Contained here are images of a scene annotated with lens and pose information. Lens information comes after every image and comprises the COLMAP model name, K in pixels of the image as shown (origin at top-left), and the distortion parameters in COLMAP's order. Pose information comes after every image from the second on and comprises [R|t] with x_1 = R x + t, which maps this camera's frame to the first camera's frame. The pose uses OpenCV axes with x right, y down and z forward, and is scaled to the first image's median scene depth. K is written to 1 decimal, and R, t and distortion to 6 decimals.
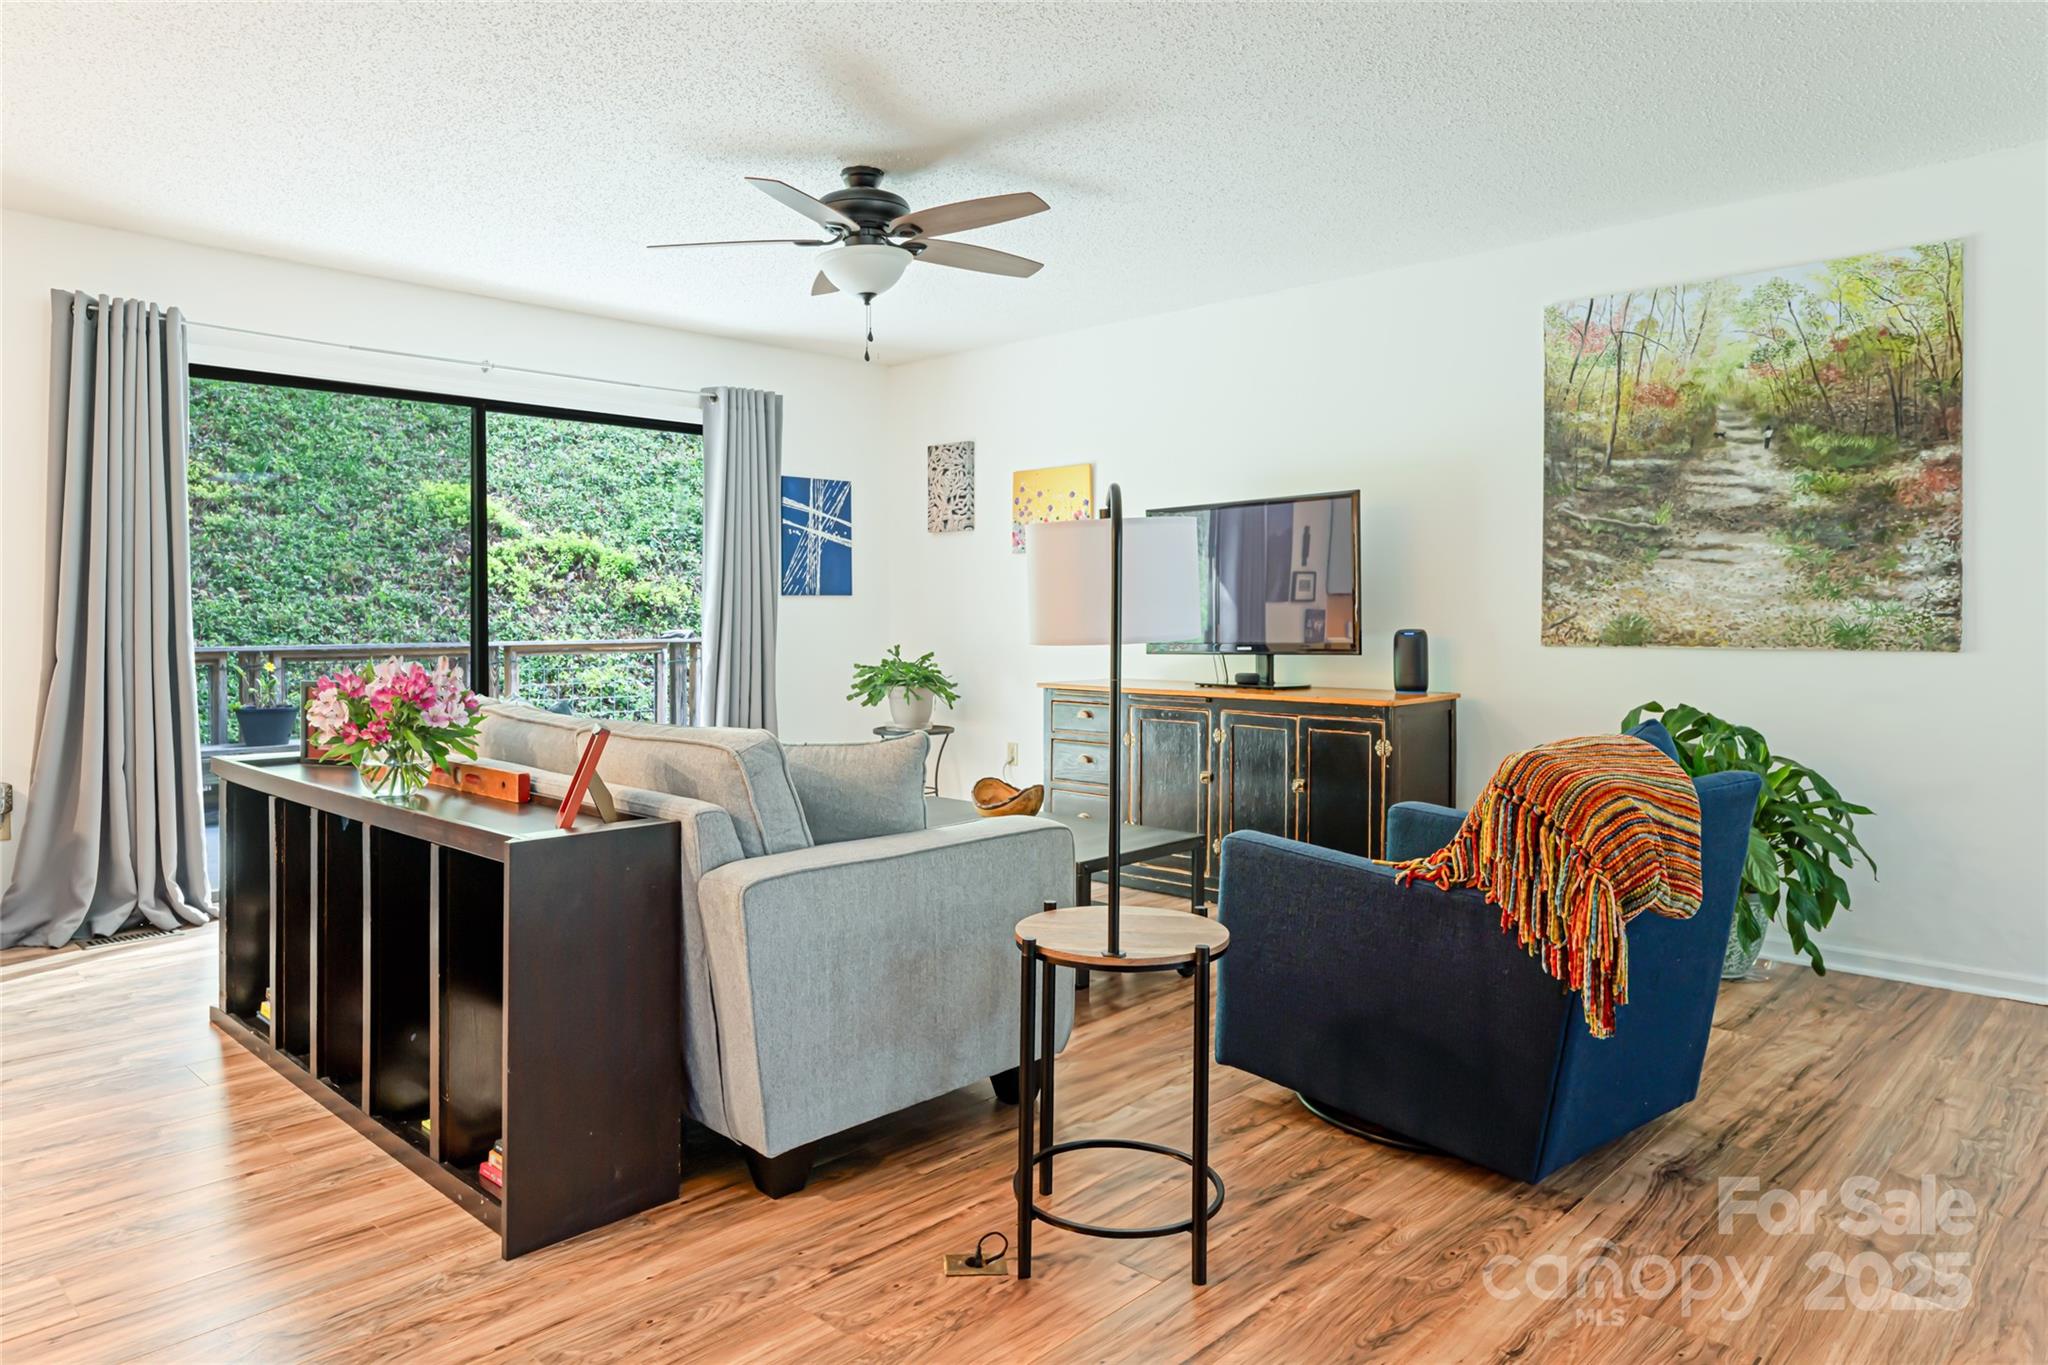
lens RADIAL K [[1220.8, 0, 985.4], [0, 1220.8, 619.1], [0, 0, 1]] dist [0.002220, 0.003342]
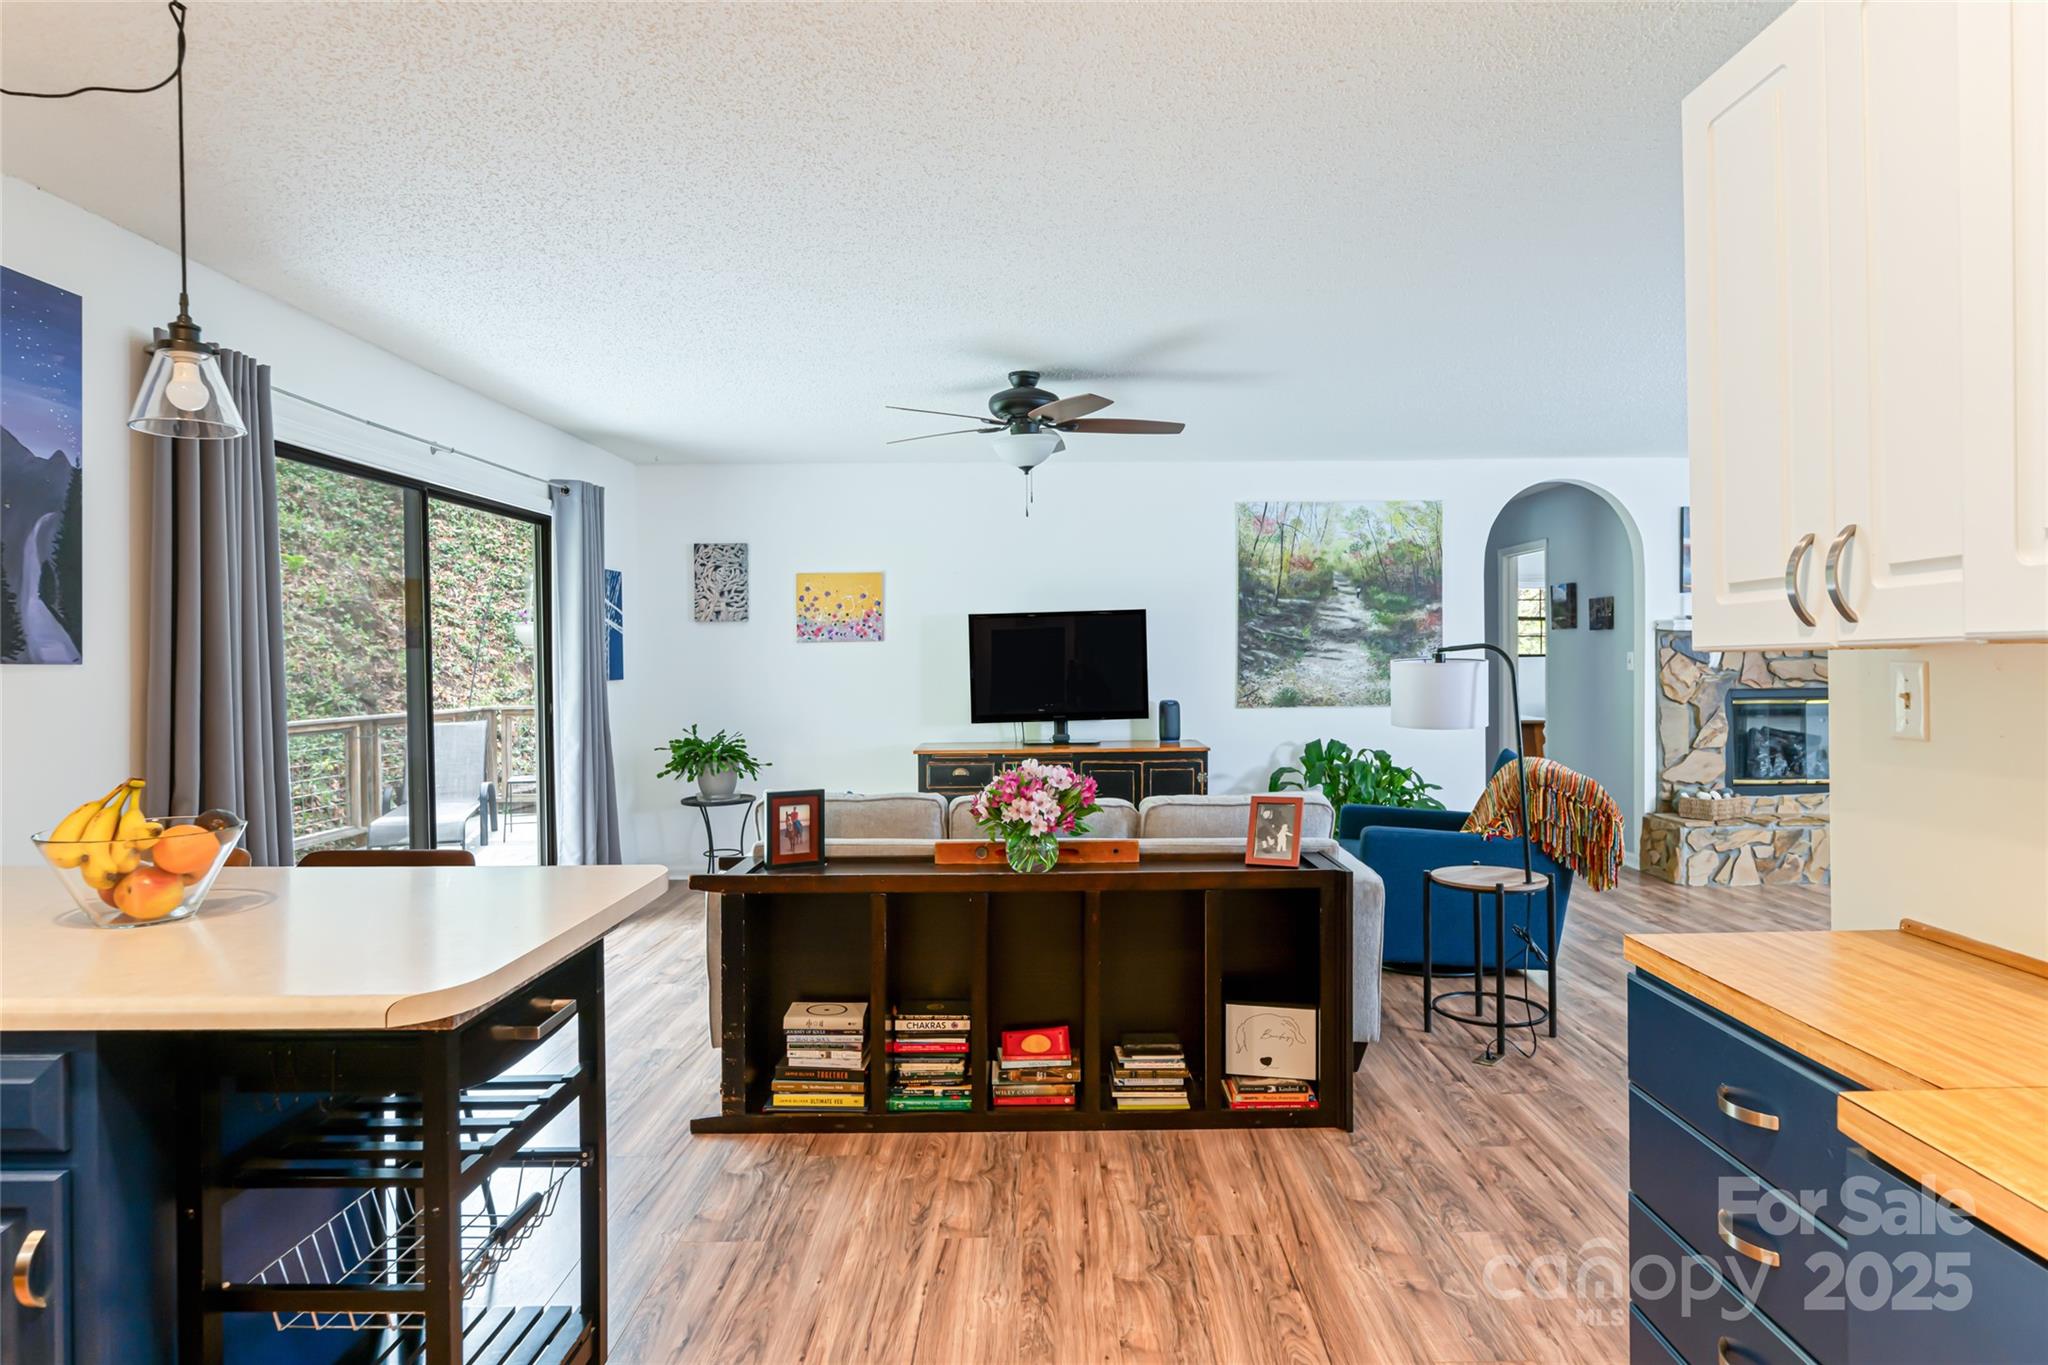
lens RADIAL K [[1091.3, 0, 1013.4], [0, 1091.3, 685.2], [0, 0, 1]] dist [0.013136, 0.000264]
pose [[0.744018, -0.025831, 0.667660, -0.814341], [0.015877, 0.999654, 0.020983, -0.048390], [-0.667971, -0.005011, 0.744171, 0.113087]]
